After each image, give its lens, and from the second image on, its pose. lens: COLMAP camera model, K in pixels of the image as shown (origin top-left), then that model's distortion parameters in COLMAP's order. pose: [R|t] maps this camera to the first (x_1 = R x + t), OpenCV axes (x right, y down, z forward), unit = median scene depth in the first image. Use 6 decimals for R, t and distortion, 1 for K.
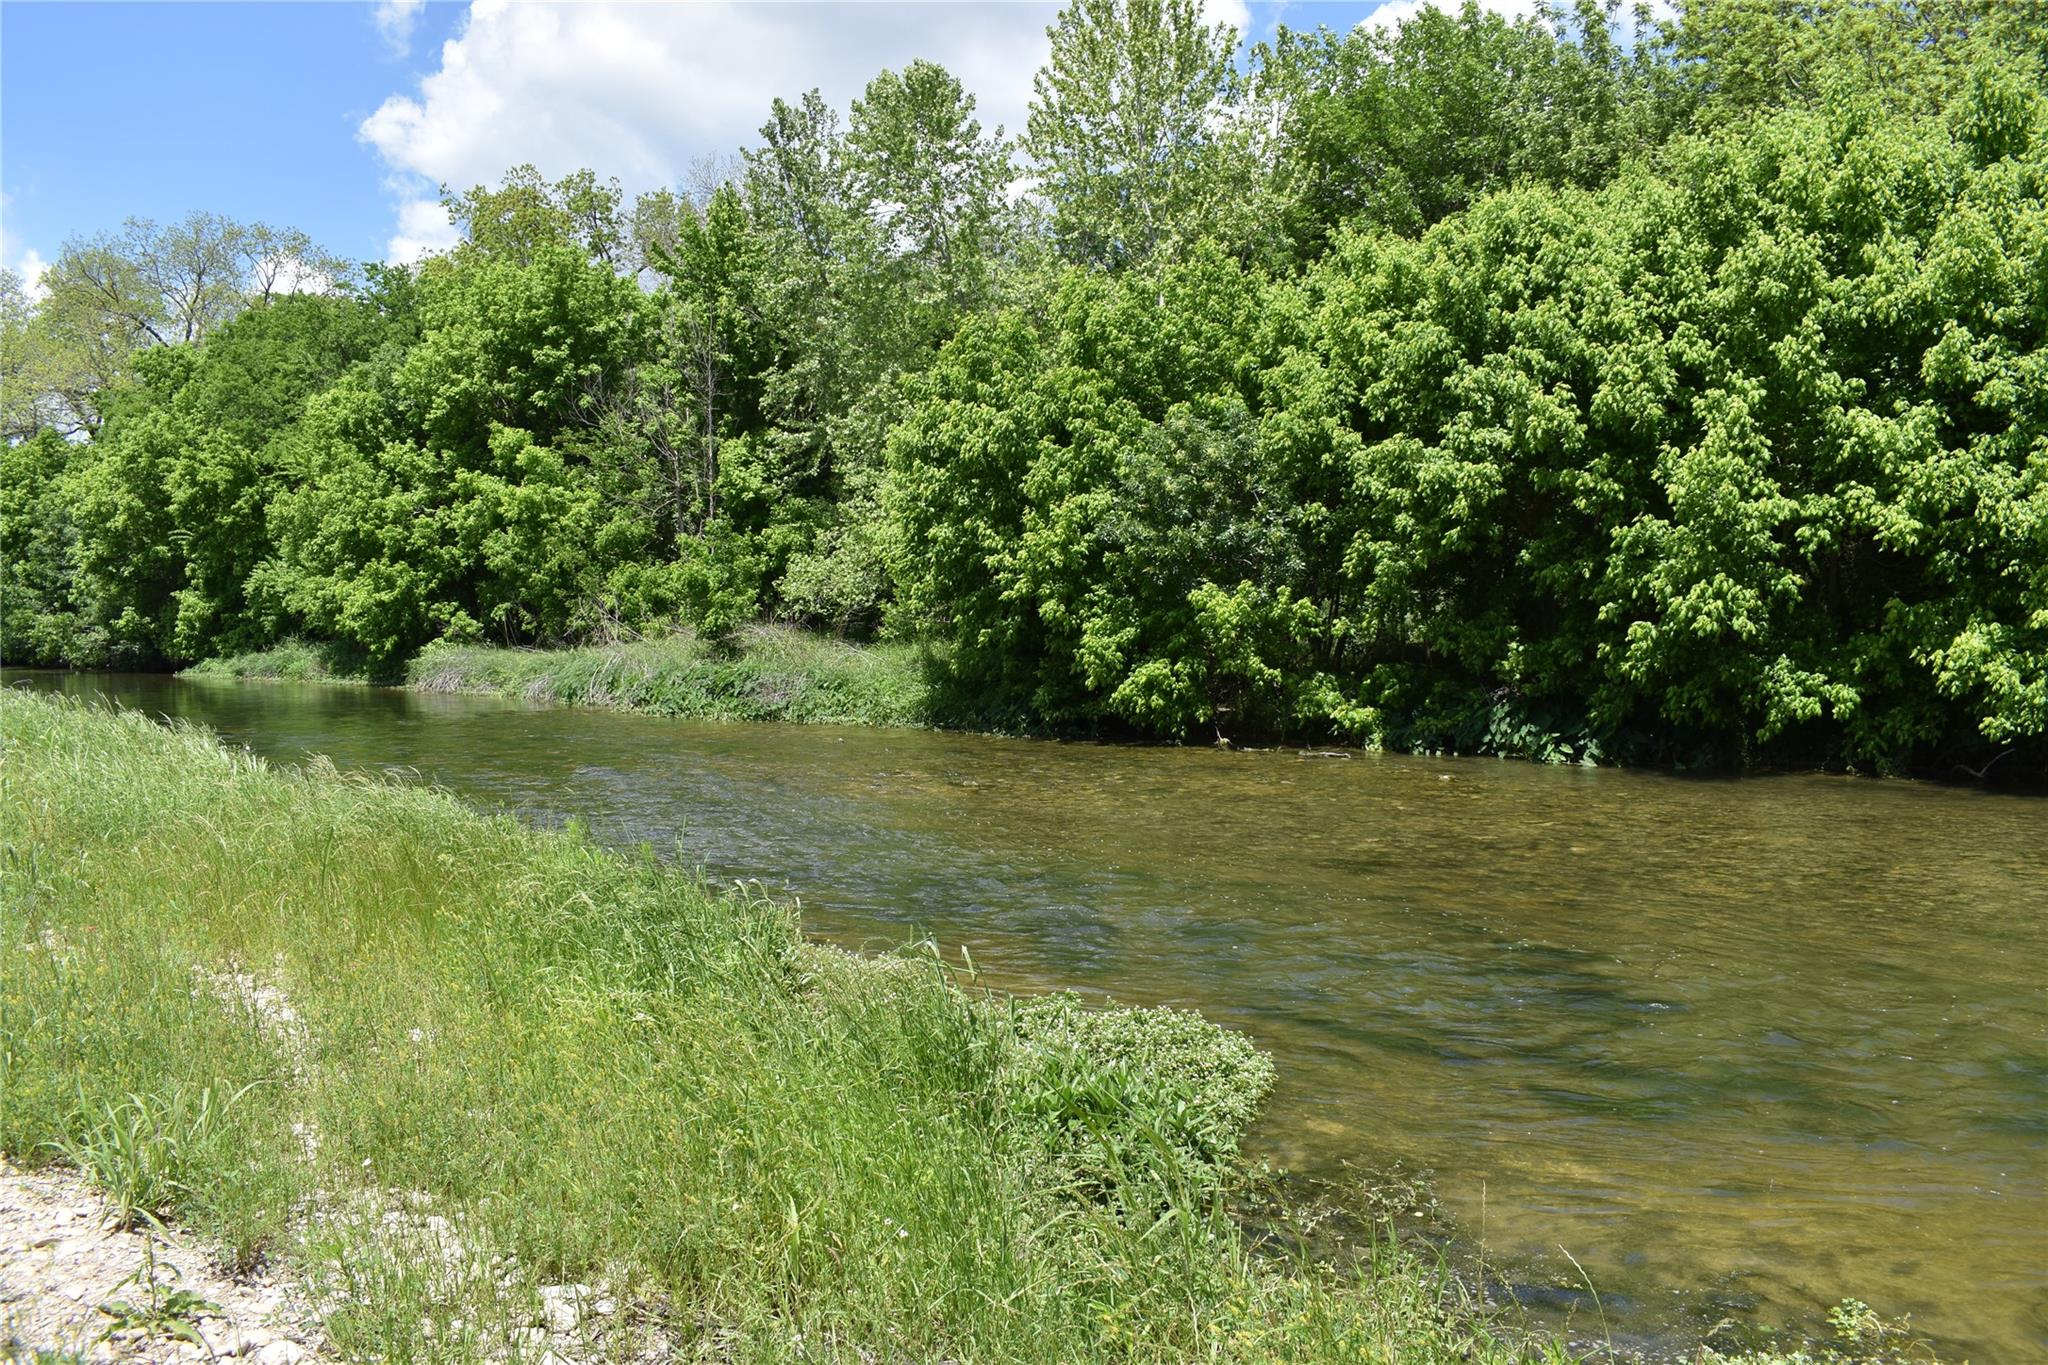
lens RADIAL K [[1700.3, 0, 1024.0], [0, 1700.3, 682.5], [0, 0, 1]] dist [-0.062940, 0.005997]
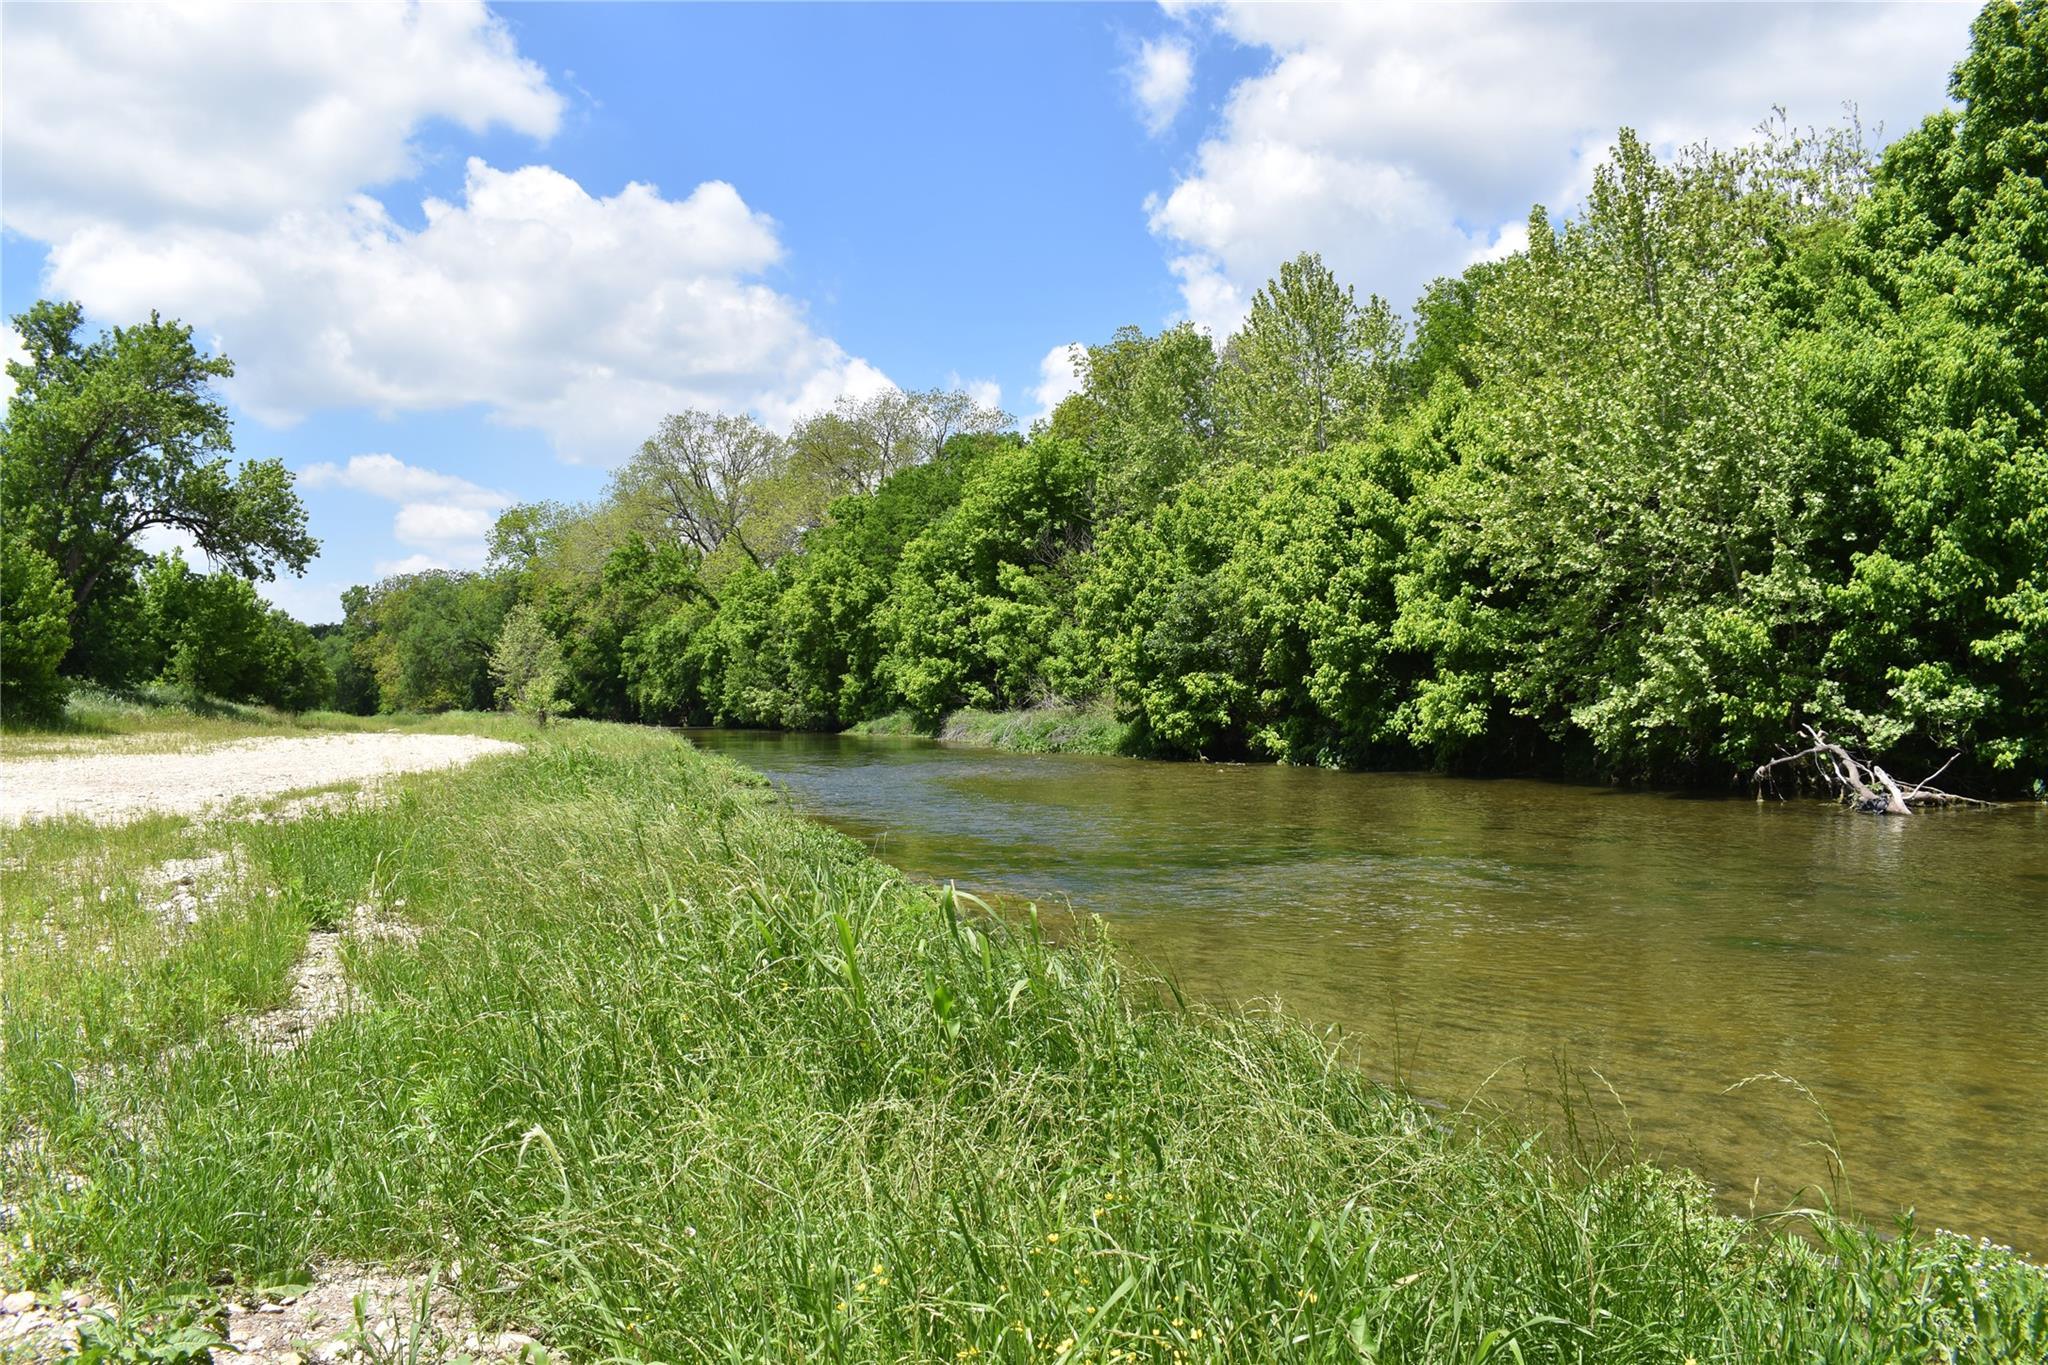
lens RADIAL K [[1746.7, 0, 1024.0], [0, 1746.7, 682.5], [0, 0, 1]] dist [-0.086170, 0.013810]
pose [[0.905697, -0.008715, -0.423835, 0.350911], [-0.009507, 0.999120, -0.040860, 0.015033], [0.423818, 0.041036, 0.904817, -0.371714]]
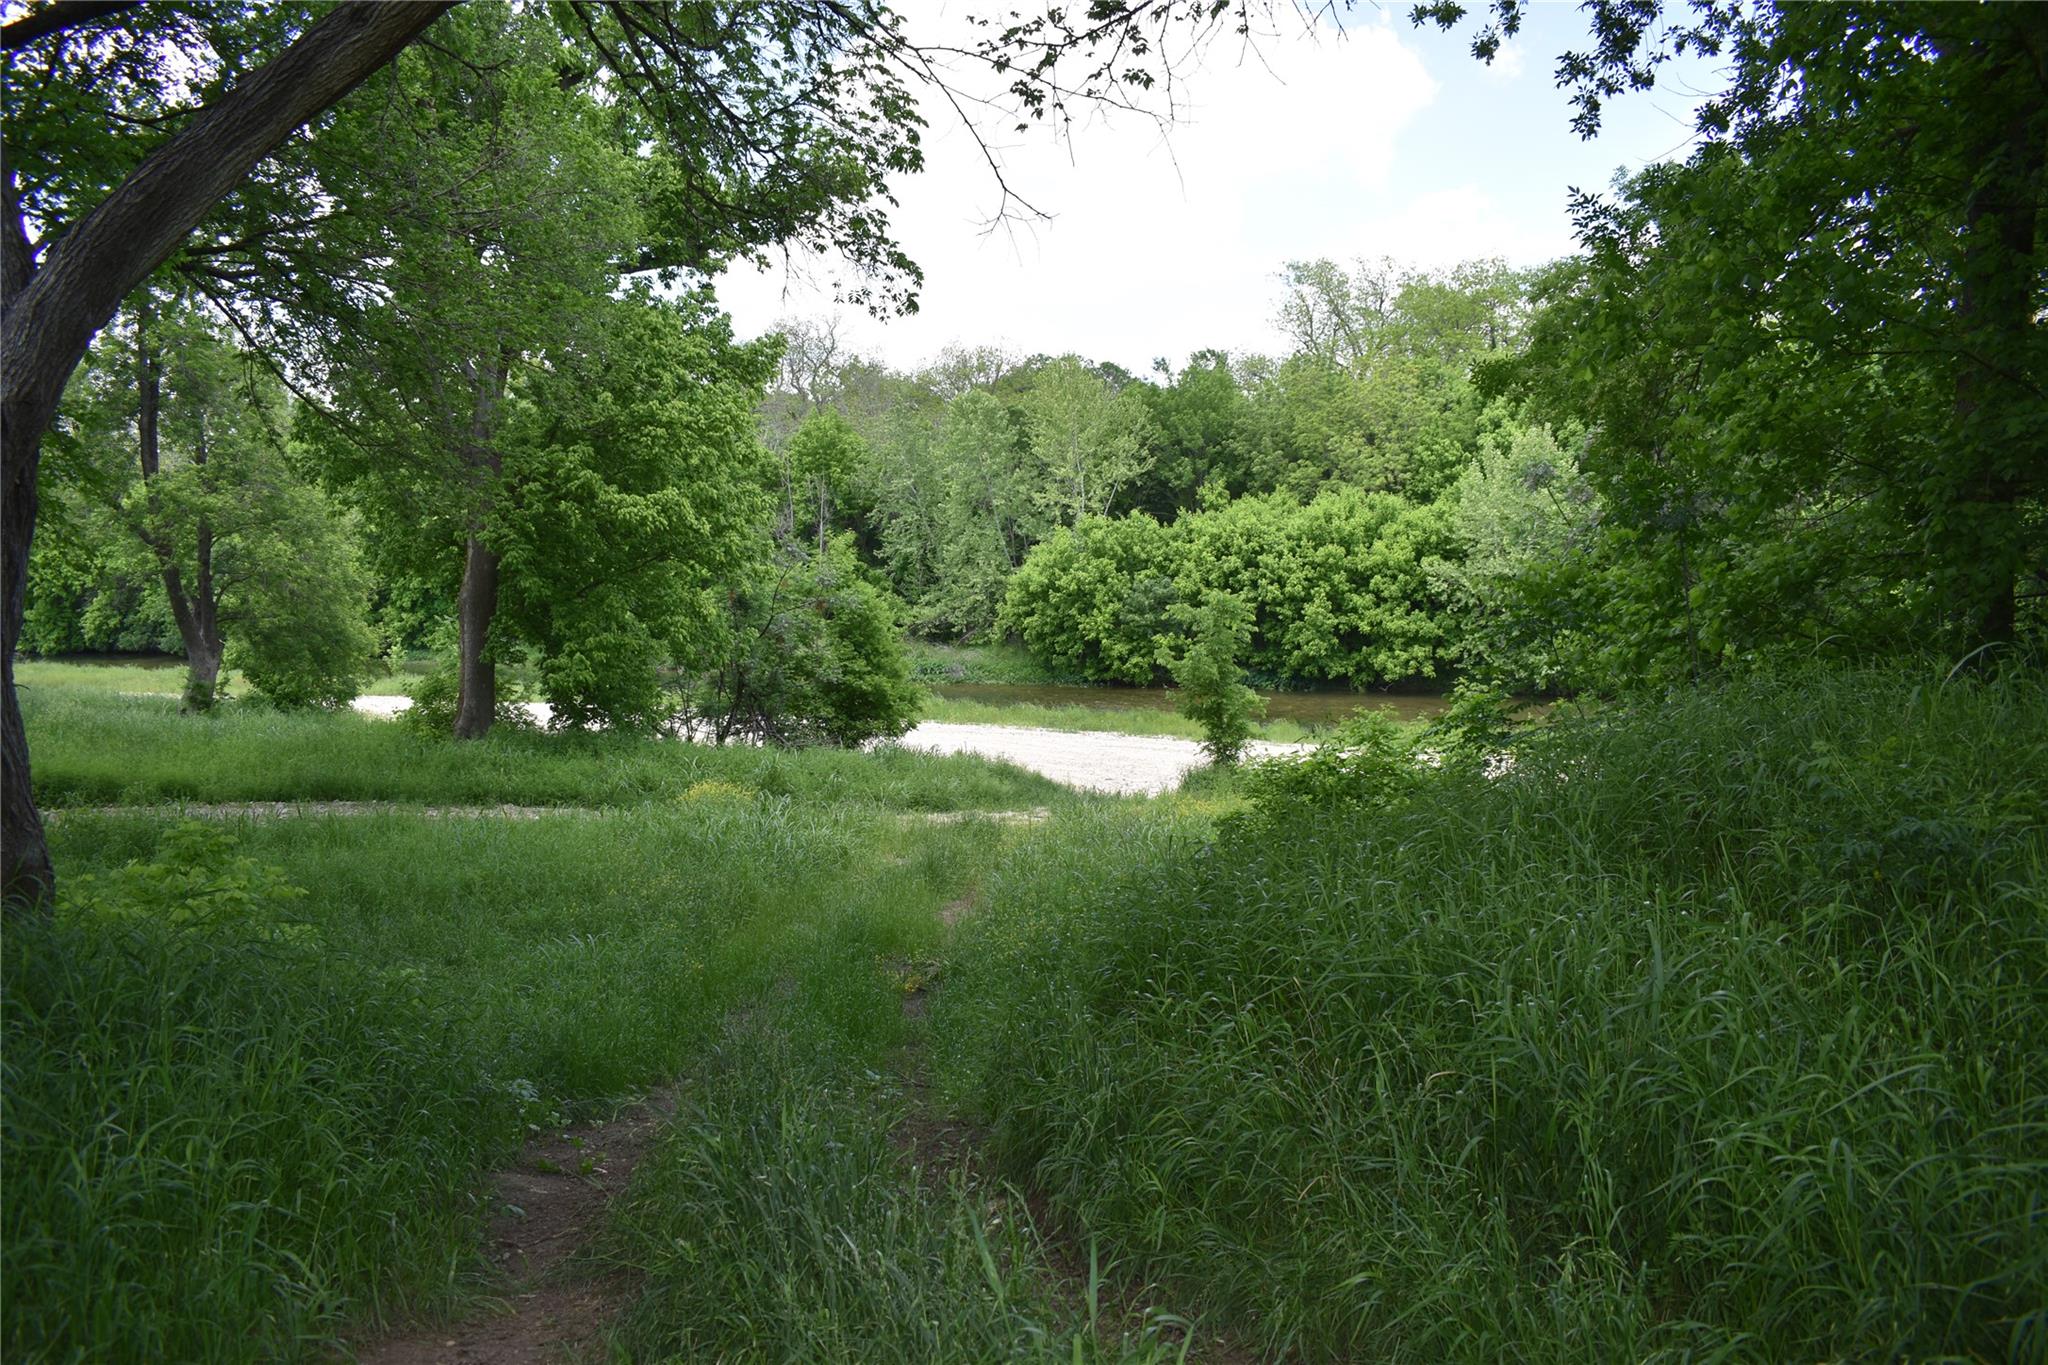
lens RADIAL K [[1700.3, 0, 1024.0], [0, 1700.3, 682.5], [0, 0, 1]] dist [-0.062940, 0.005997]
pose [[0.954632, -0.033118, 0.295942, -0.503991], [0.016236, 0.998107, 0.059322, -0.075952], [-0.297346, -0.051826, 0.953362, -0.910382]]
